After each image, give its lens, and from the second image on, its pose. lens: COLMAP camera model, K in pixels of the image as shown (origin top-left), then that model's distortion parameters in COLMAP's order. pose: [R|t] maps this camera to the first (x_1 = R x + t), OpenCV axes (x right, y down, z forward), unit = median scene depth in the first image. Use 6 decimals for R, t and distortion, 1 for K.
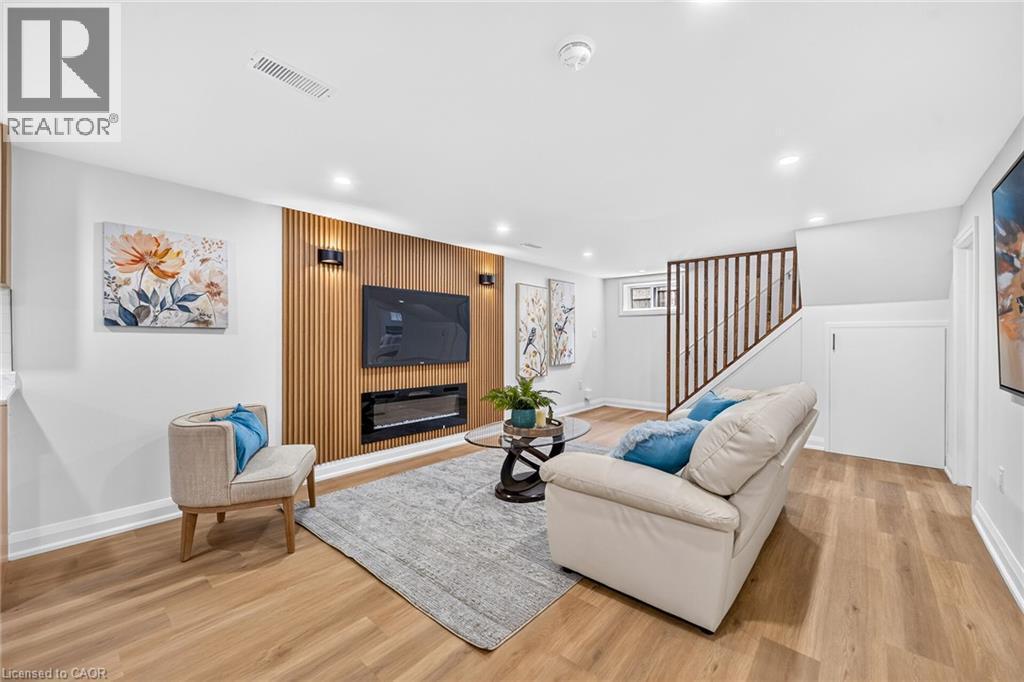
lens RADIAL K [[409.6, 0, 512.0], [0, 409.6, 338.8], [0, 0, 1]] dist [-0.010062, 0.003926]
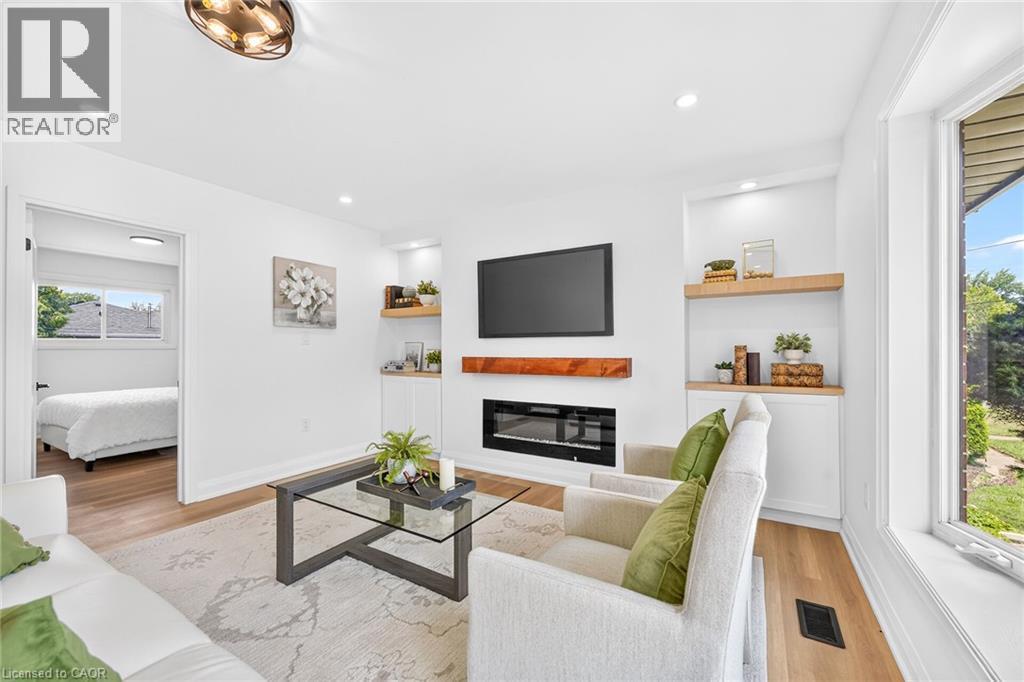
lens RADIAL K [[409.6, 0, 510.8], [0, 409.6, 344.3], [0, 0, 1]] dist [-0.010062, 0.003926]
pose [[0.159221, -0.010182, -0.987190, 0.928915], [0.002065, 0.999948, -0.009981, 0.002306], [0.987241, -0.000449, 0.159234, 1.178365]]
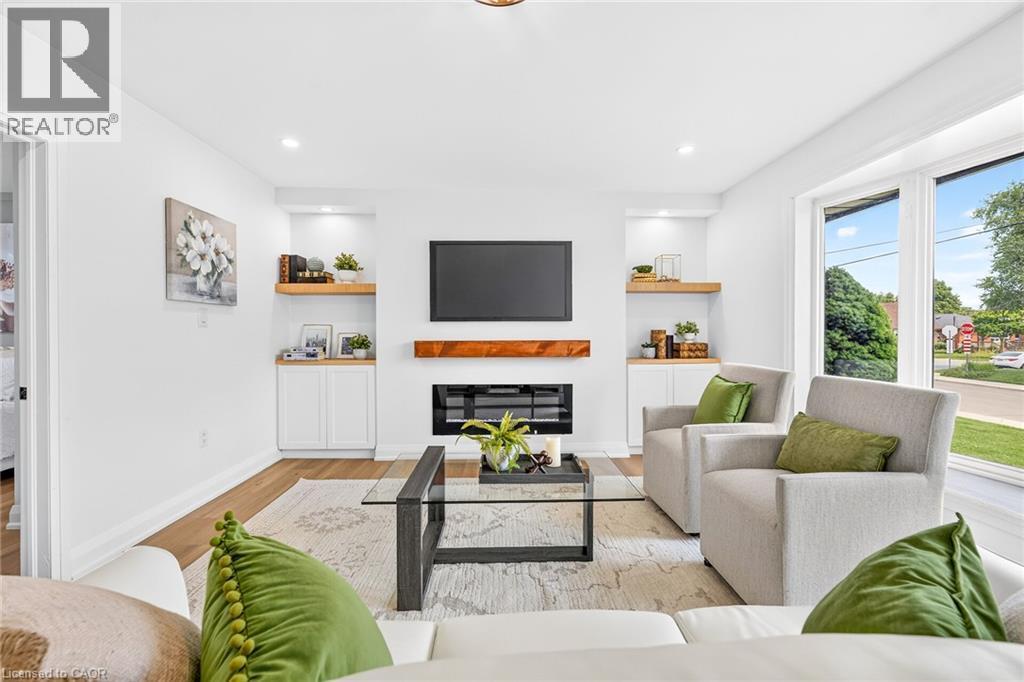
lens RADIAL K [[409.6, 0, 515.6], [0, 409.6, 332.3], [0, 0, 1]] dist [-0.010062, 0.003926]
pose [[0.676637, -0.001305, -0.736316, 0.704179], [0.001906, 0.999998, -0.000020, 0.002997], [0.736314, -0.001390, 0.676638, 0.606903]]
